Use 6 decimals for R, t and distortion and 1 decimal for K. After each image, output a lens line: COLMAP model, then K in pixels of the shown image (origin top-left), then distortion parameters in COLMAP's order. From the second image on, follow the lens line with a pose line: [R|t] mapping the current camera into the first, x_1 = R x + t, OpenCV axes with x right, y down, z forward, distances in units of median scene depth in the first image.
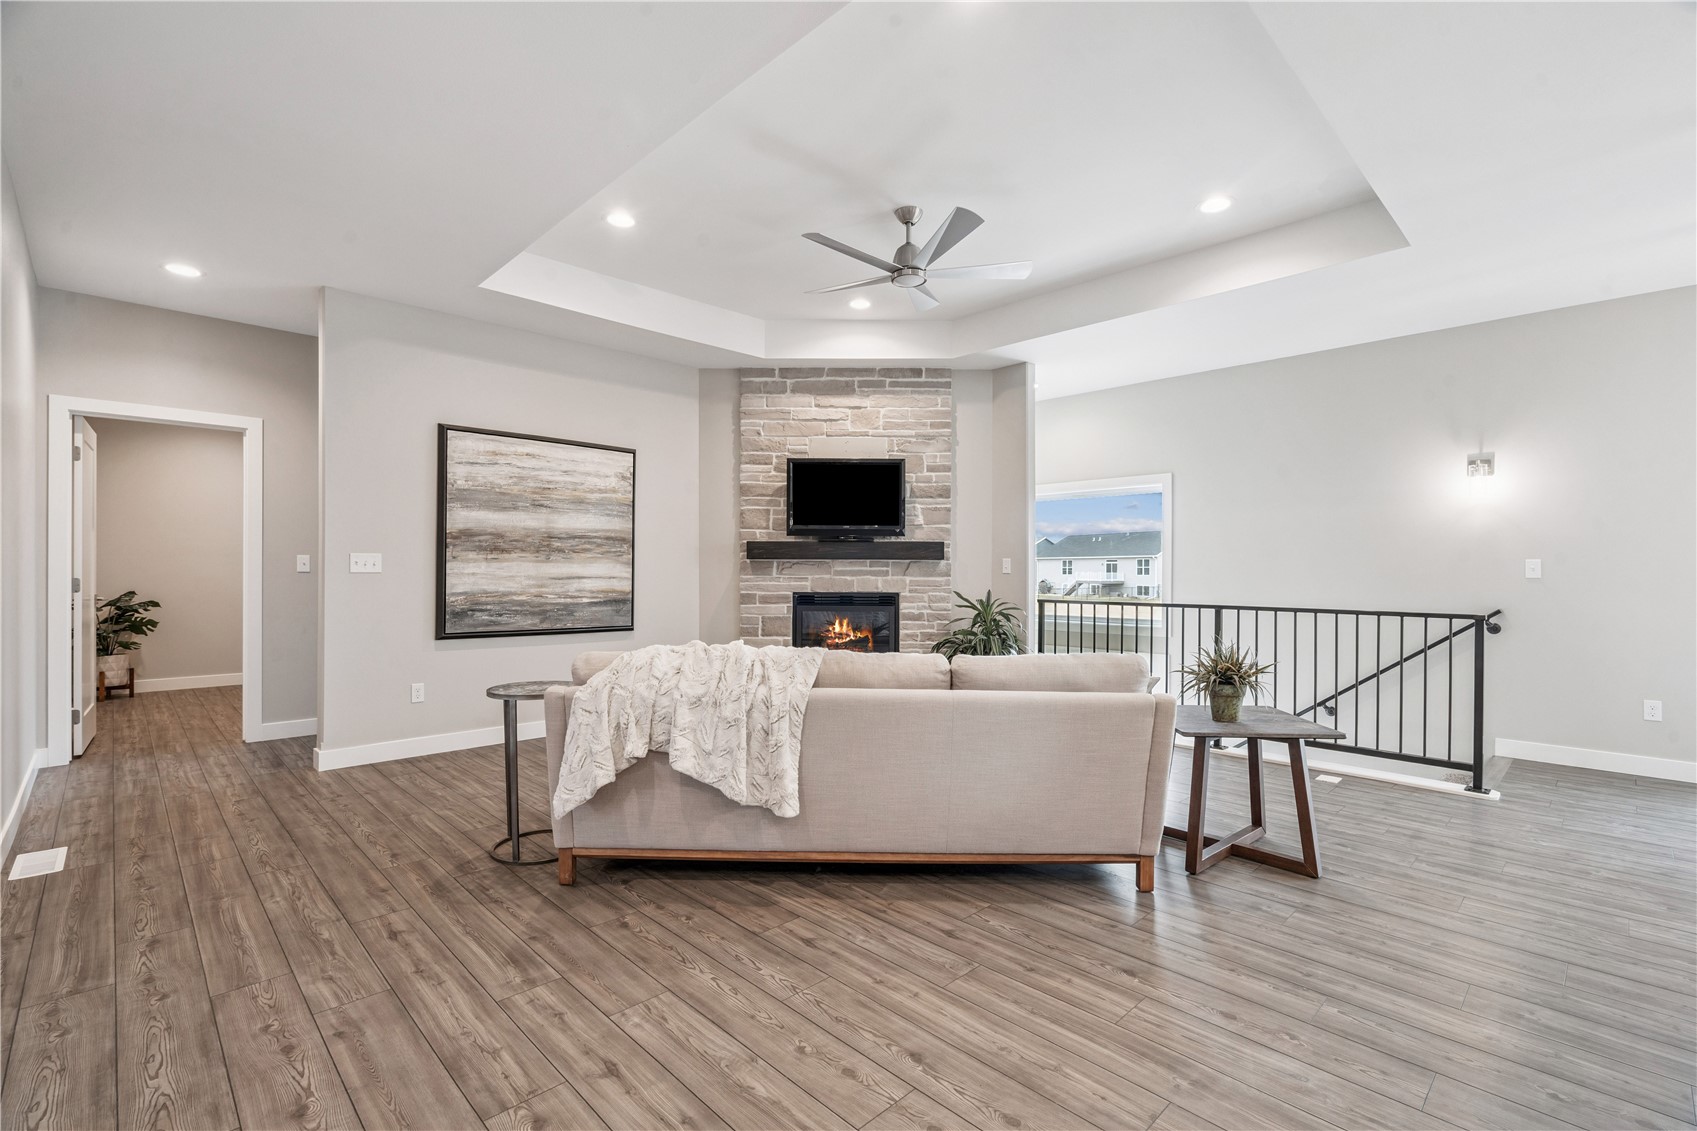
lens RADIAL K [[751.6, 0, 854.0], [0, 751.6, 574.0], [0, 0, 1]] dist [-0.002150, -0.000043]
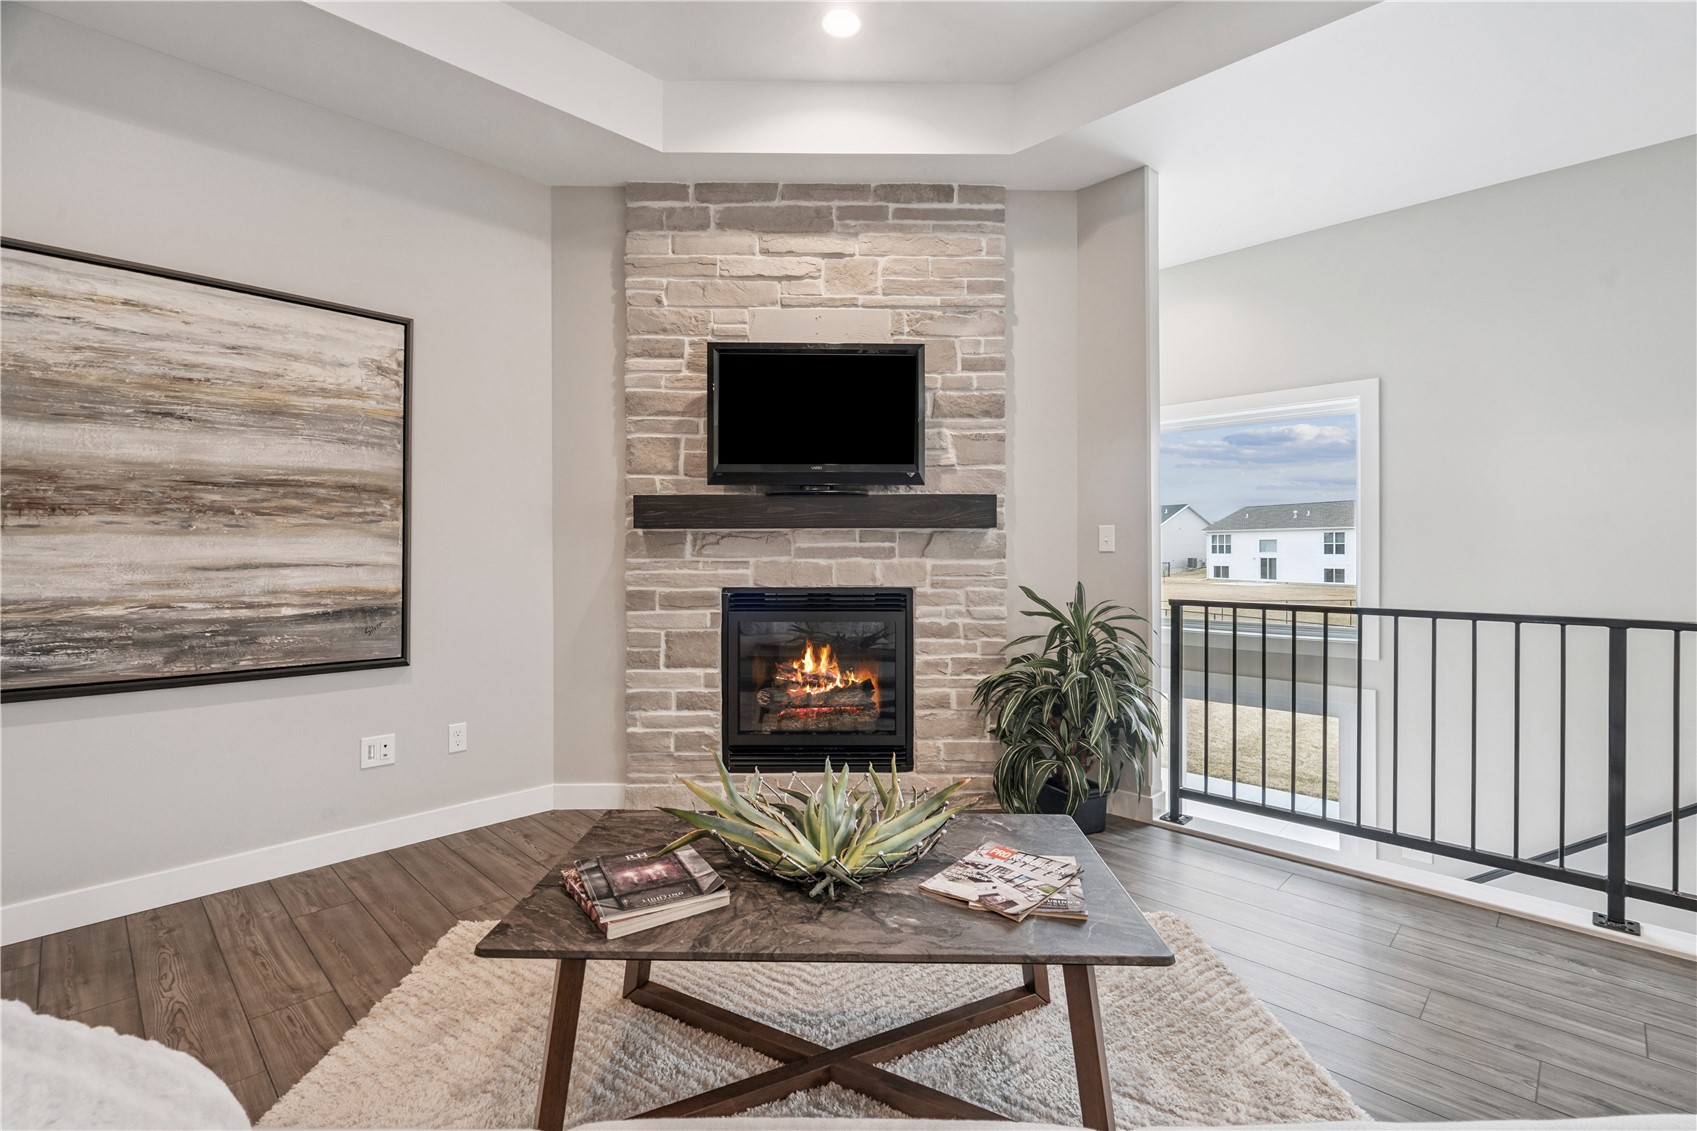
lens RADIAL K [[770.2, 0, 849.7], [0, 770.2, 545.9], [0, 0, 1]] dist [-0.004007, 0.000034]
pose [[0.999875, -0.005045, 0.014953, 0.004531], [0.005140, 0.999967, -0.006314, -0.002720], [-0.014921, 0.006390, 0.999868, 0.432312]]
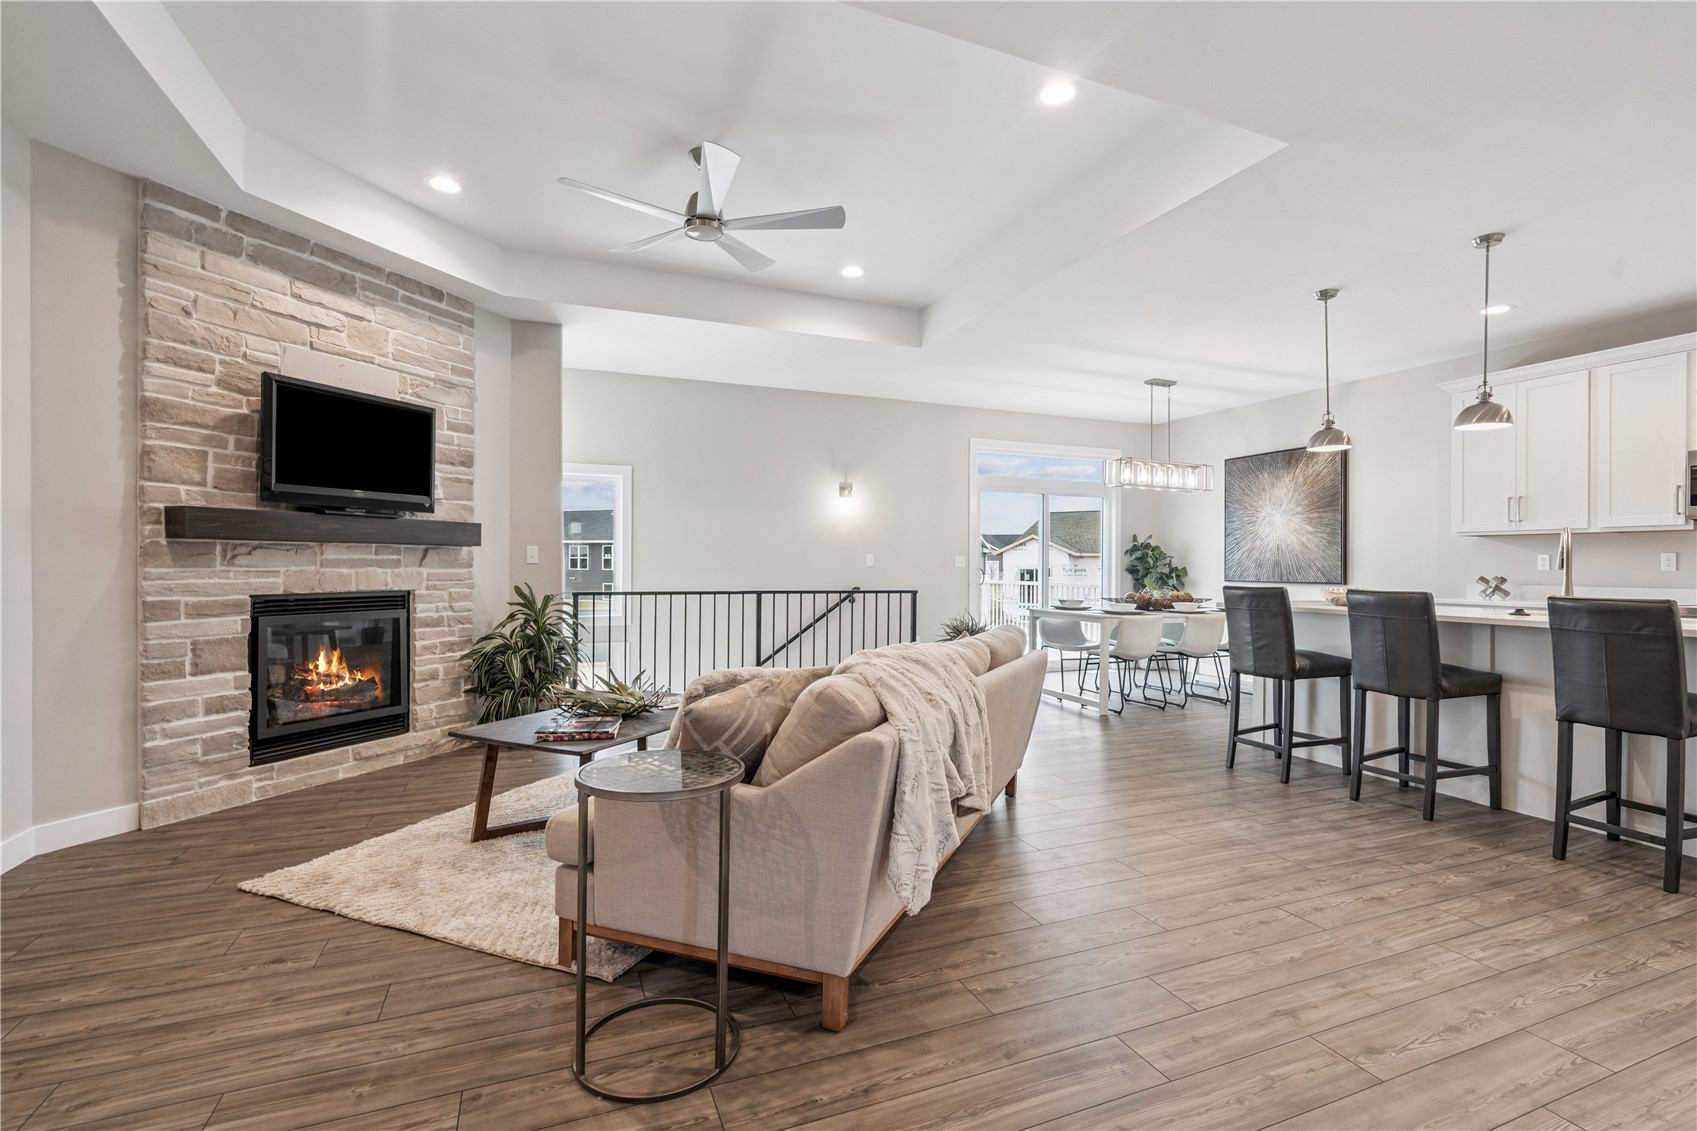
lens RADIAL K [[765.2, 0, 848.5], [0, 765.2, 565.5], [0, 0, 1]] dist [-0.000765, 0.000564]
pose [[0.387636, -0.003847, 0.921804, -0.459435], [-0.001313, 0.999988, 0.004725, -0.003111], [-0.921811, -0.003042, 0.387627, 0.328588]]
